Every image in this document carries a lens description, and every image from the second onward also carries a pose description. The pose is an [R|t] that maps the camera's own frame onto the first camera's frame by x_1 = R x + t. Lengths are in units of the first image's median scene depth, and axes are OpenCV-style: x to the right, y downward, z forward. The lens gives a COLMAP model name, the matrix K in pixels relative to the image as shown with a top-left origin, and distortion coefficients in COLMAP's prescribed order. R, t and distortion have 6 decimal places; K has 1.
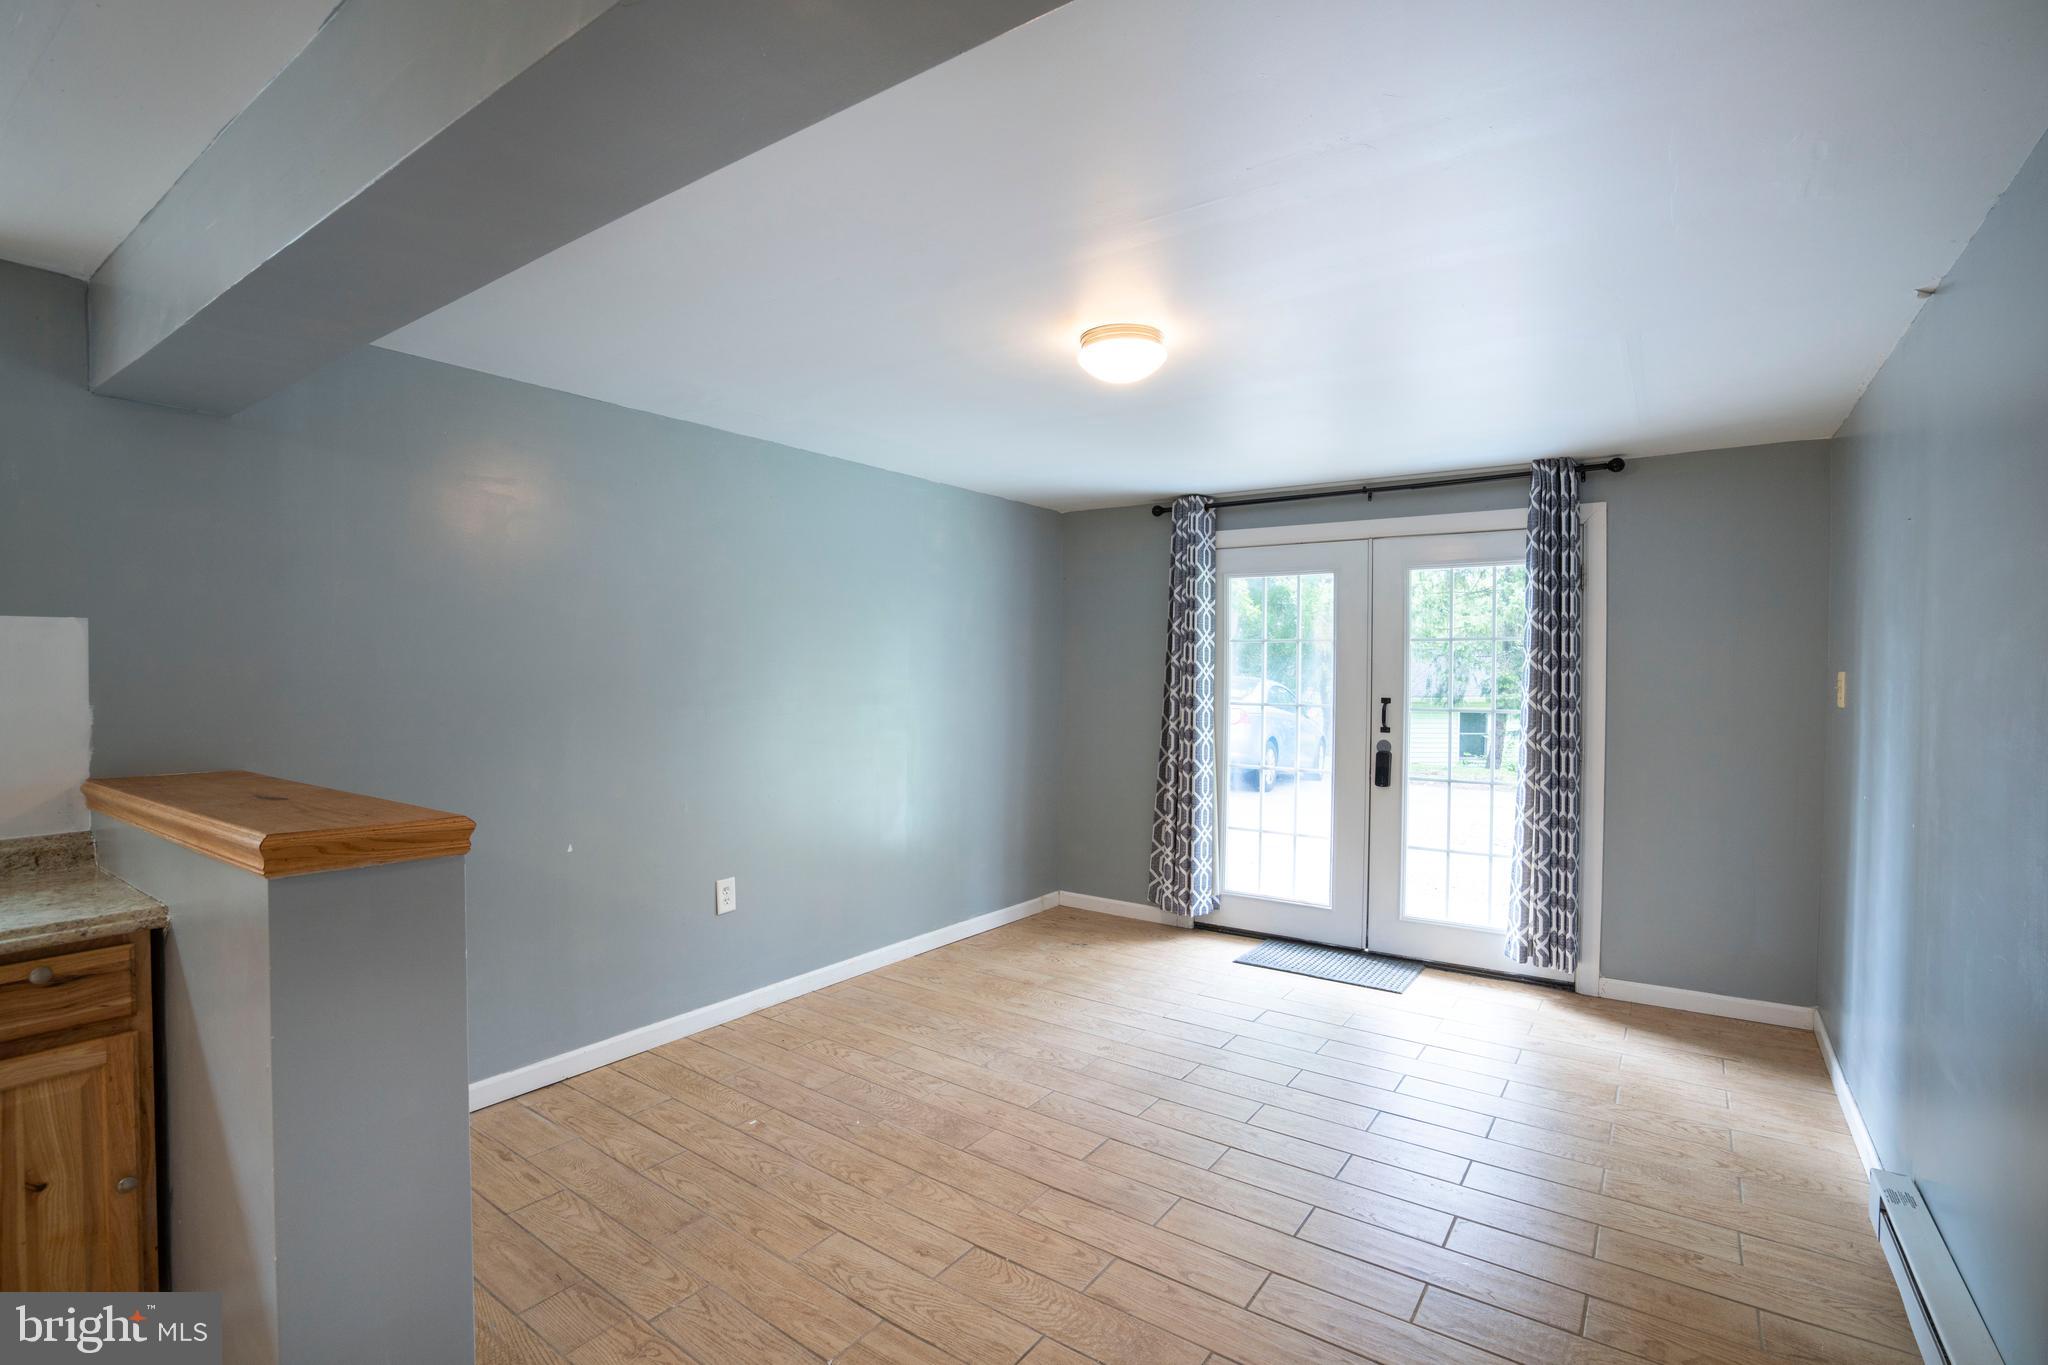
lens RADIAL K [[945.9, 0, 1020.1], [0, 945.9, 686.9], [0, 0, 1]] dist [-0.063069, 0.025163]
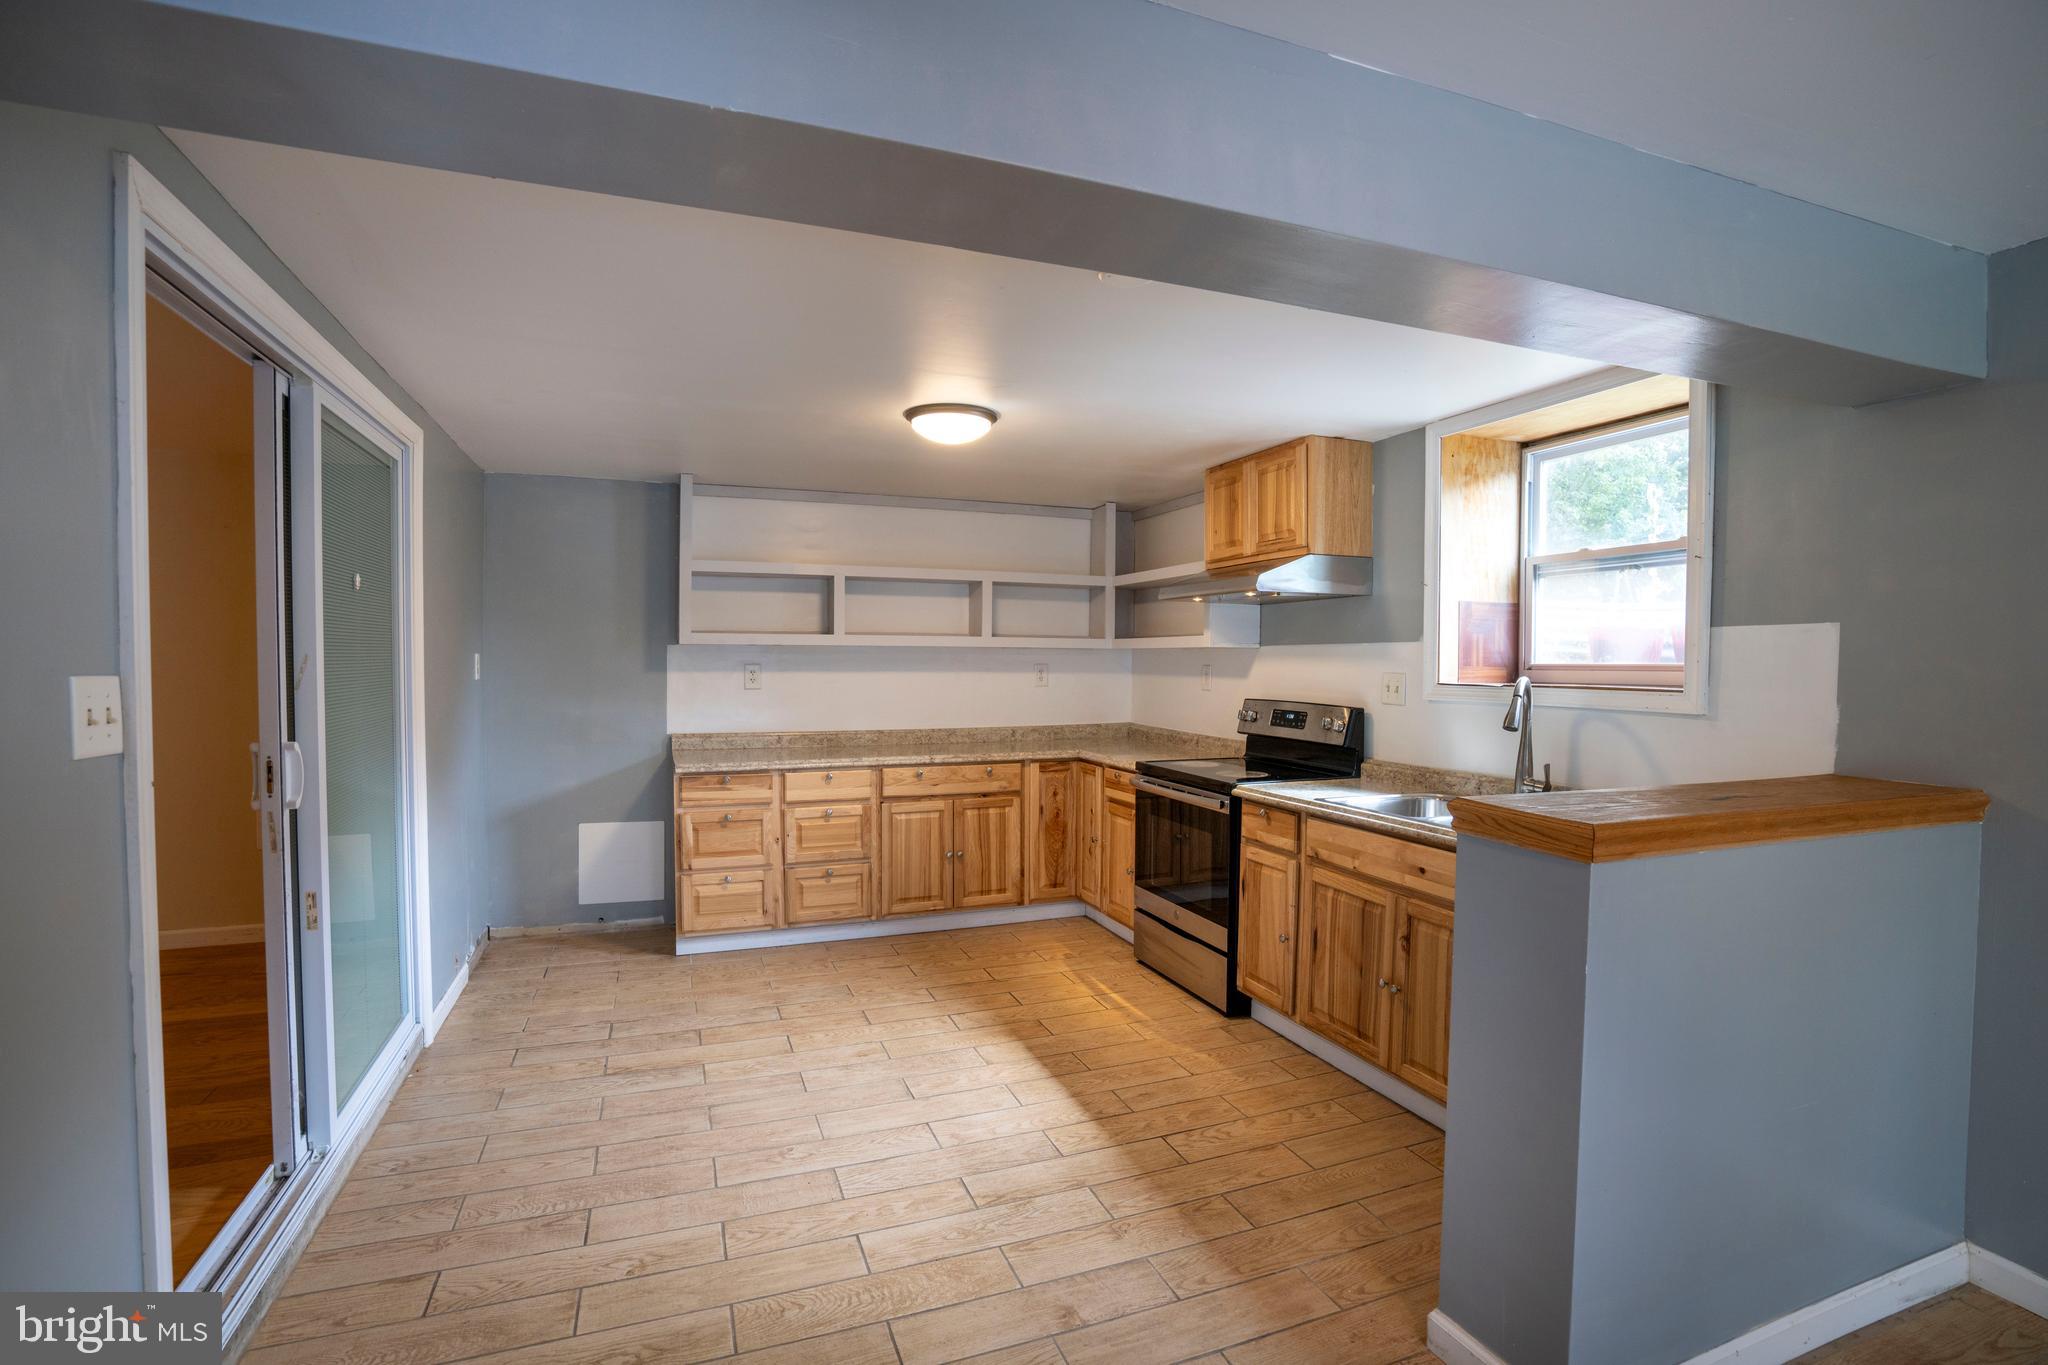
lens RADIAL K [[945.9, 0, 1020.1], [0, 945.9, 686.9], [0, 0, 1]] dist [-0.063069, 0.025163]
pose [[-0.552099, 0.016624, -0.833613, 0.209569], [-0.024929, 0.999025, 0.036433, -0.008235], [0.833406, 0.040896, -0.551146, 0.429112]]
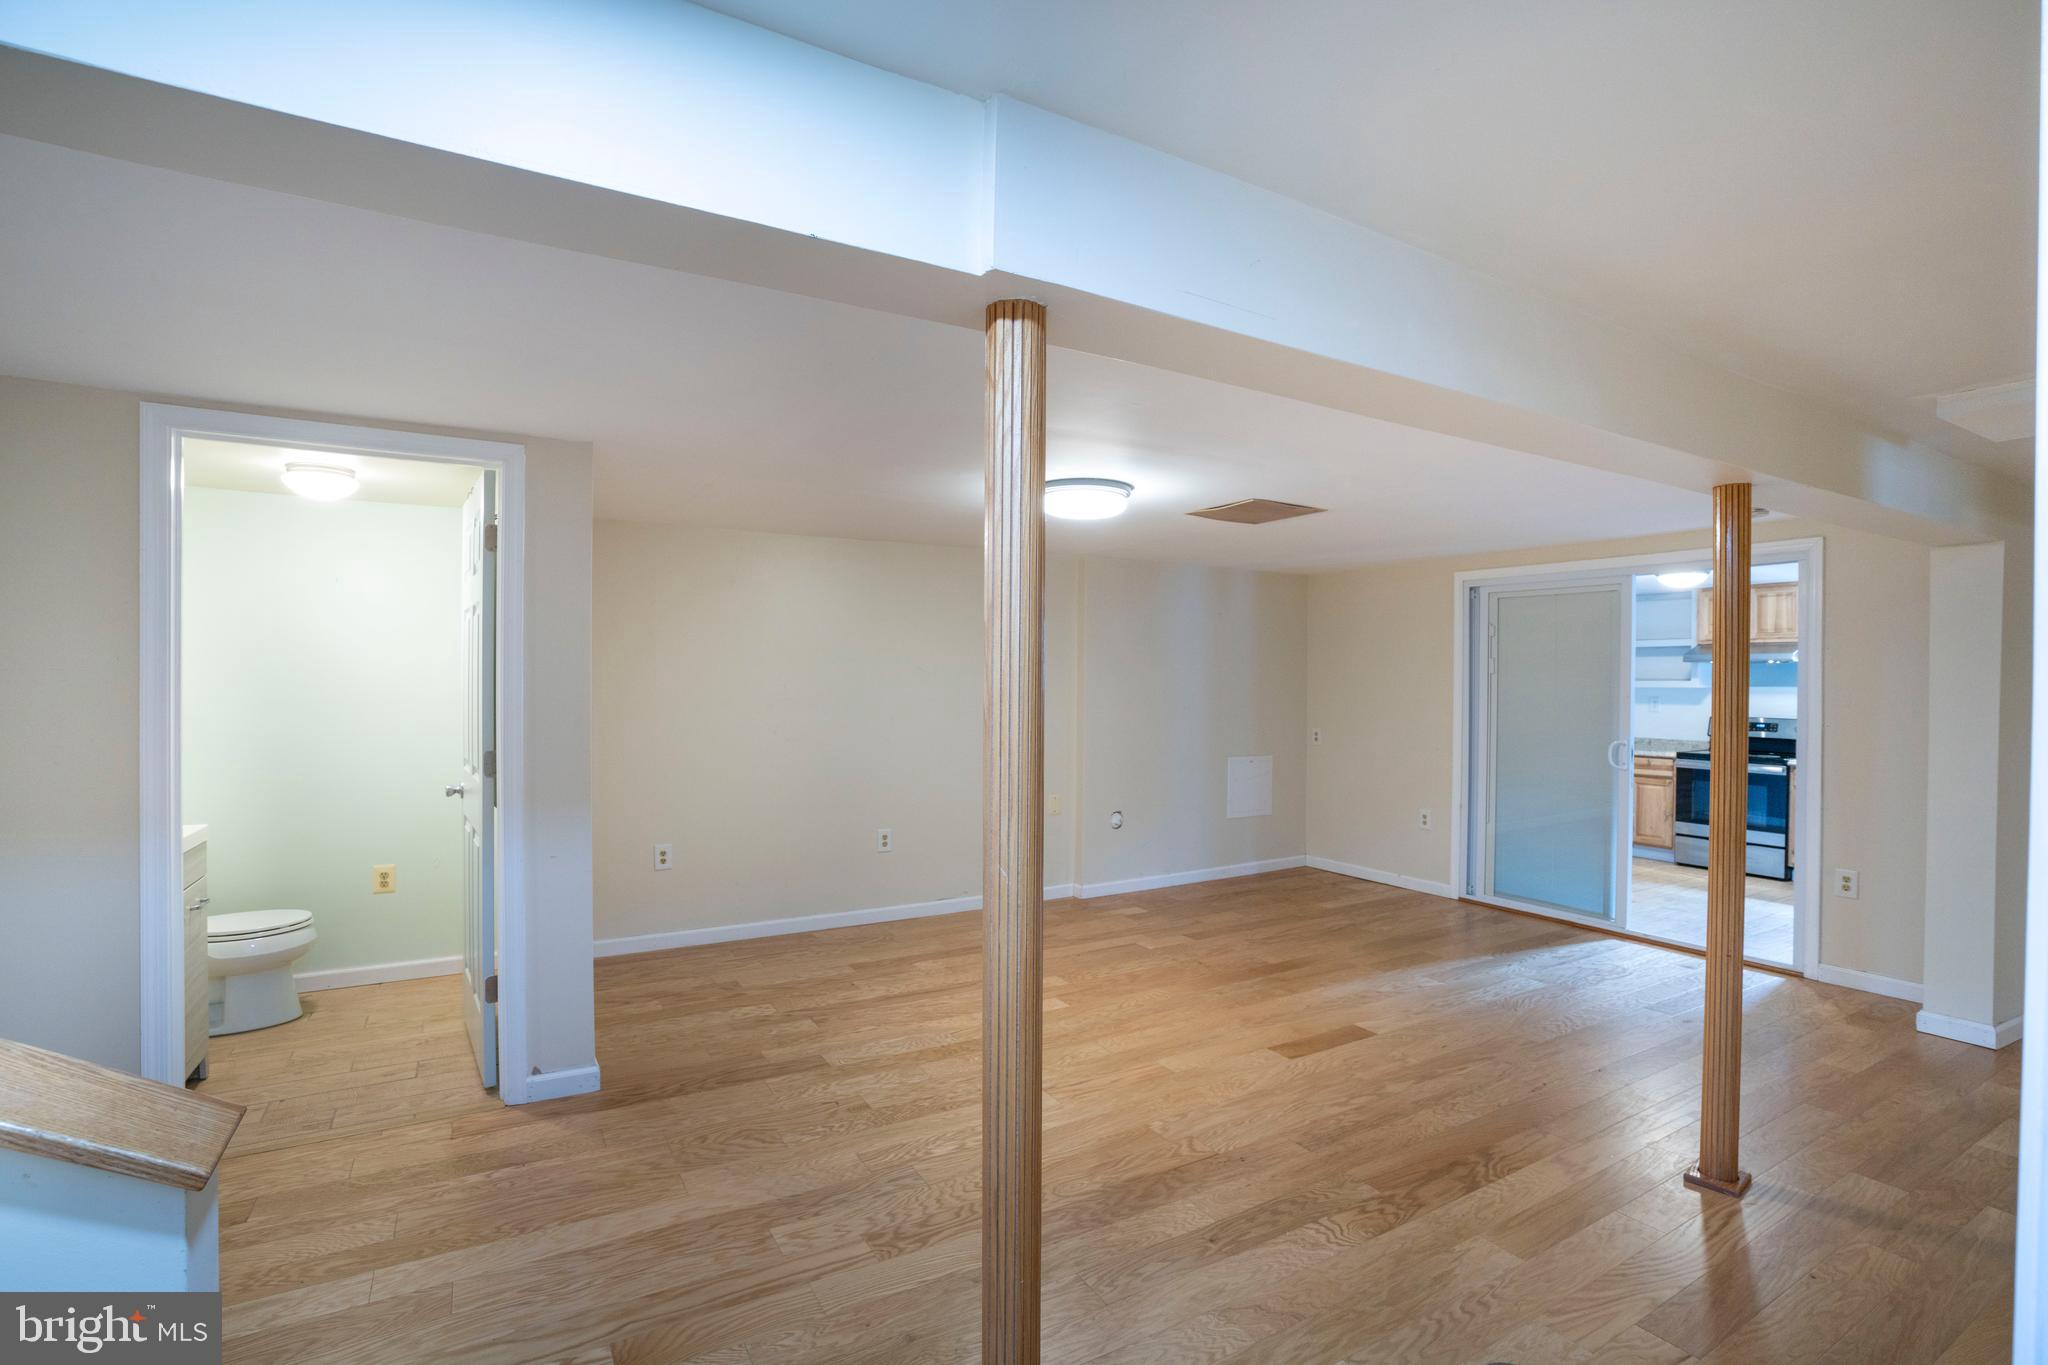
lens RADIAL K [[945.9, 0, 1020.1], [0, 945.9, 686.9], [0, 0, 1]] dist [-0.063069, 0.025163]
pose [[-0.409801, -0.002060, -0.912173, 1.512177], [-0.026319, 0.999608, 0.009566, -0.002476], [0.911795, 0.027928, -0.409694, -0.513223]]
